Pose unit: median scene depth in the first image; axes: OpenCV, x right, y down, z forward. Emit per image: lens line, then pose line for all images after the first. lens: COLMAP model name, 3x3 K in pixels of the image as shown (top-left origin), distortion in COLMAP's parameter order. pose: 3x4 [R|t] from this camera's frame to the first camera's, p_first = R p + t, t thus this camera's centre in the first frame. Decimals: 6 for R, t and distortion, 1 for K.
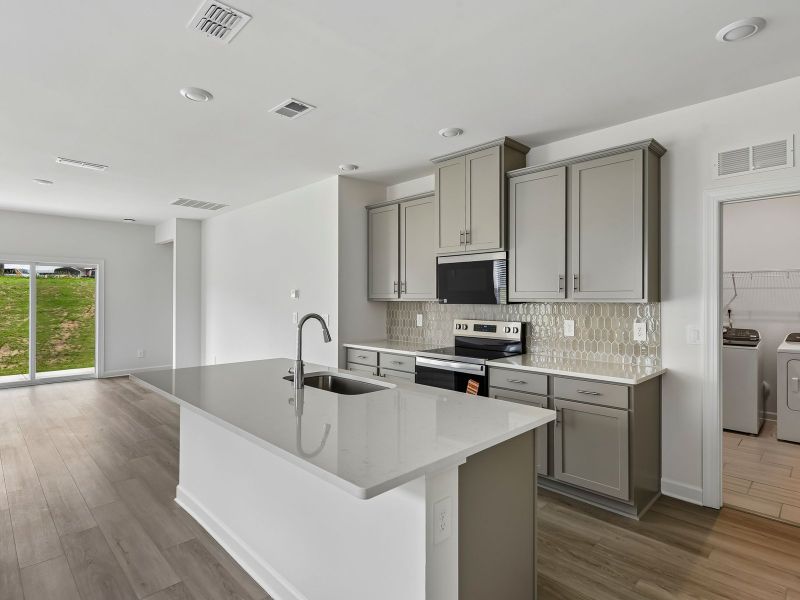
lens RADIAL K [[430.3, 0, 399.1], [0, 430.3, 296.6], [0, 0, 1]] dist [0.004538, -0.001059]
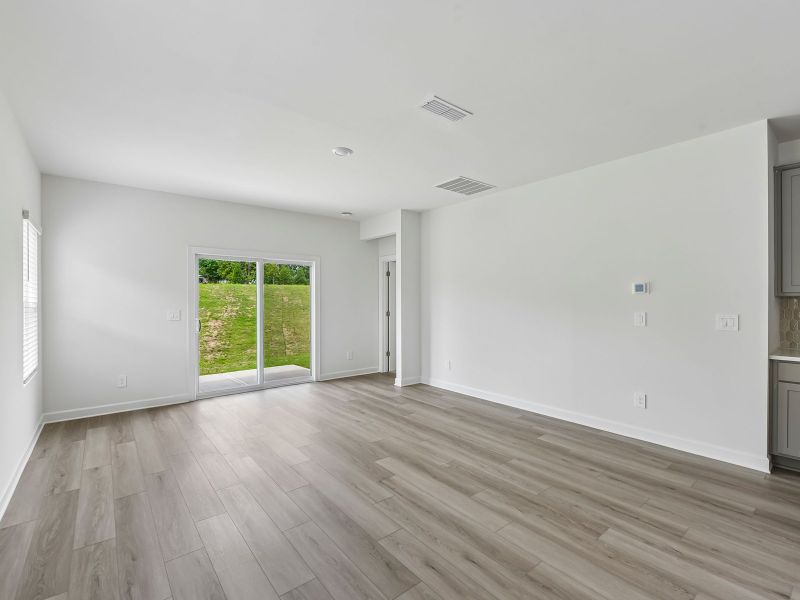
lens RADIAL K [[369.7, 0, 399.2], [0, 369.7, 298.1], [0, 0, 1]] dist [-0.003404, -0.002381]
pose [[0.995145, -0.003953, -0.098343, -0.771064], [0.003817, 0.999991, -0.001569, 0.014534], [0.098348, 0.001186, 0.995151, 0.374173]]
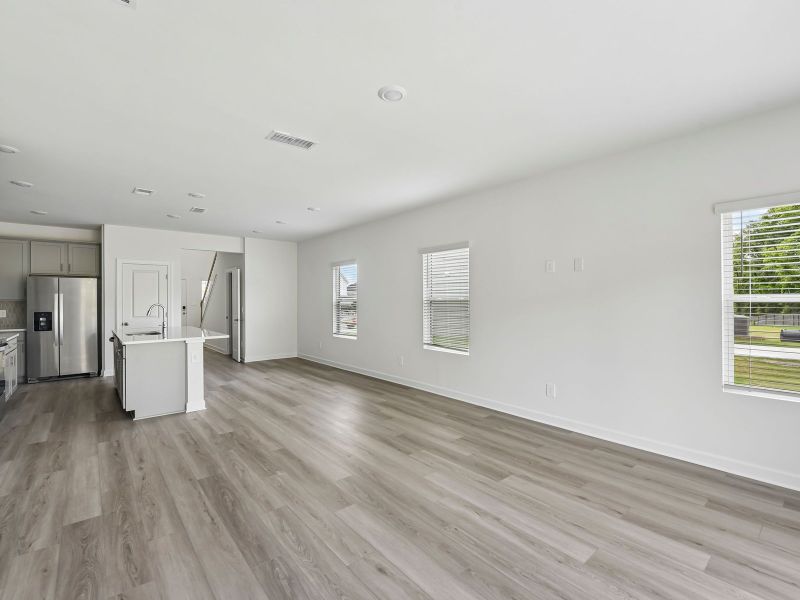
lens RADIAL K [[369.7, 0, 399.5], [0, 369.7, 296.5], [0, 0, 1]] dist [-0.003404, -0.002381]
pose [[-0.996981, 0.003115, 0.077582, -1.032157], [0.002085, 0.999909, -0.013357, 0.017407], [-0.077617, -0.013155, -0.996896, 1.770450]]
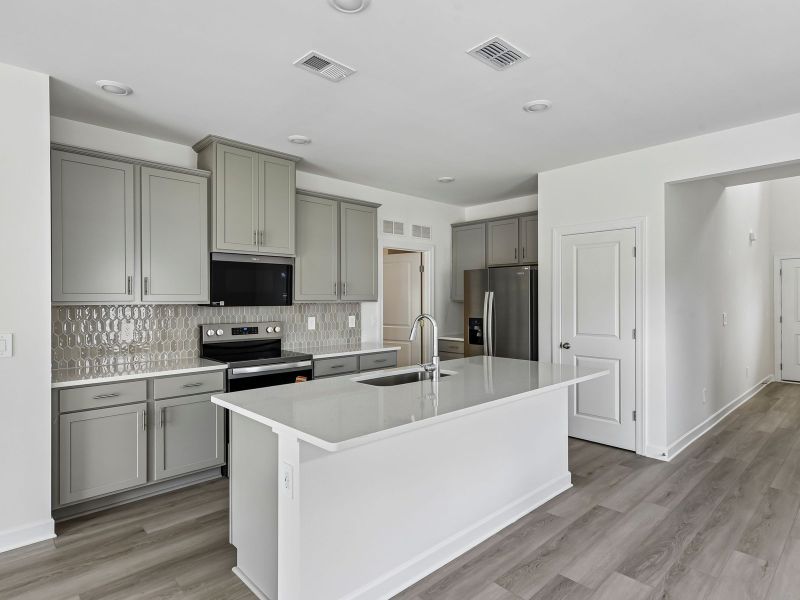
lens RADIAL K [[448.0, 0, 398.9], [0, 448.0, 300.0], [0, 0, 1]] dist [0.006045, 0.002278]
pose [[0.022148, -0.003936, 0.999747, -0.789448], [0.000026, 0.999992, 0.003936, -0.000210], [-0.999755, -0.000061, 0.022147, 0.609790]]
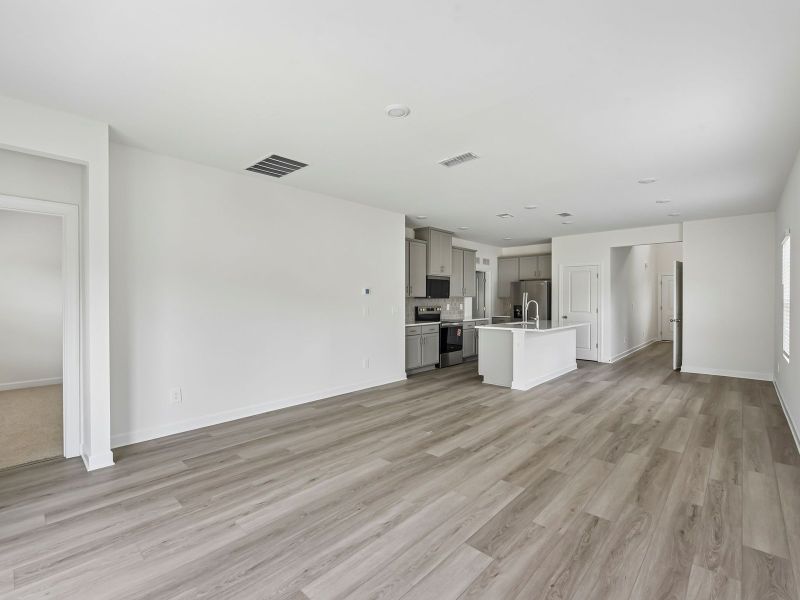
lens RADIAL K [[369.7, 0, 399.1], [0, 369.7, 300.7], [0, 0, 1]] dist [-0.003404, -0.002381]
pose [[-0.045089, -0.006536, 0.998962, -1.630760], [-0.002214, 0.999977, 0.006443, 0.016569], [-0.998981, -0.001922, -0.045103, 1.209329]]
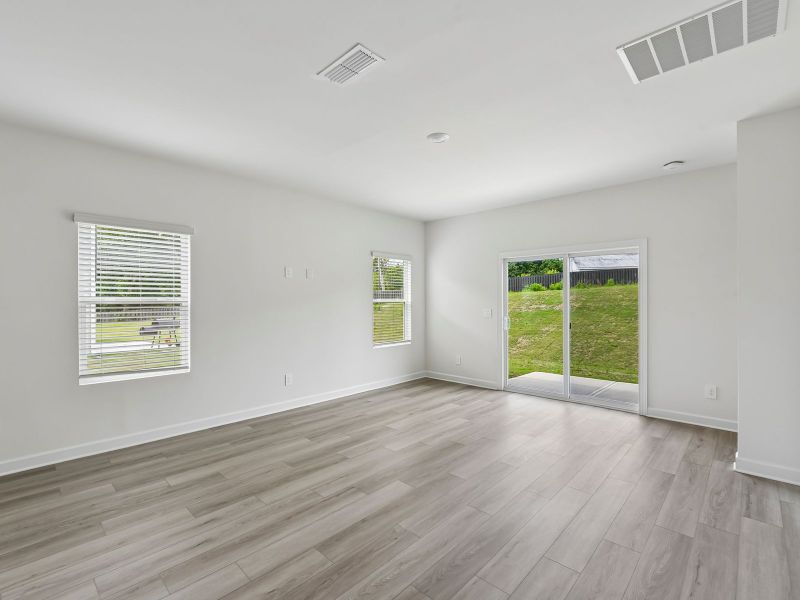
lens RADIAL K [[369.7, 0, 400.1], [0, 369.7, 299.4], [0, 0, 1]] dist [-0.003404, -0.002381]
pose [[0.032306, -0.003274, -0.999473, -0.230595], [0.006223, 0.999976, -0.003075, 0.014373], [0.999459, -0.006120, 0.032325, 1.080568]]
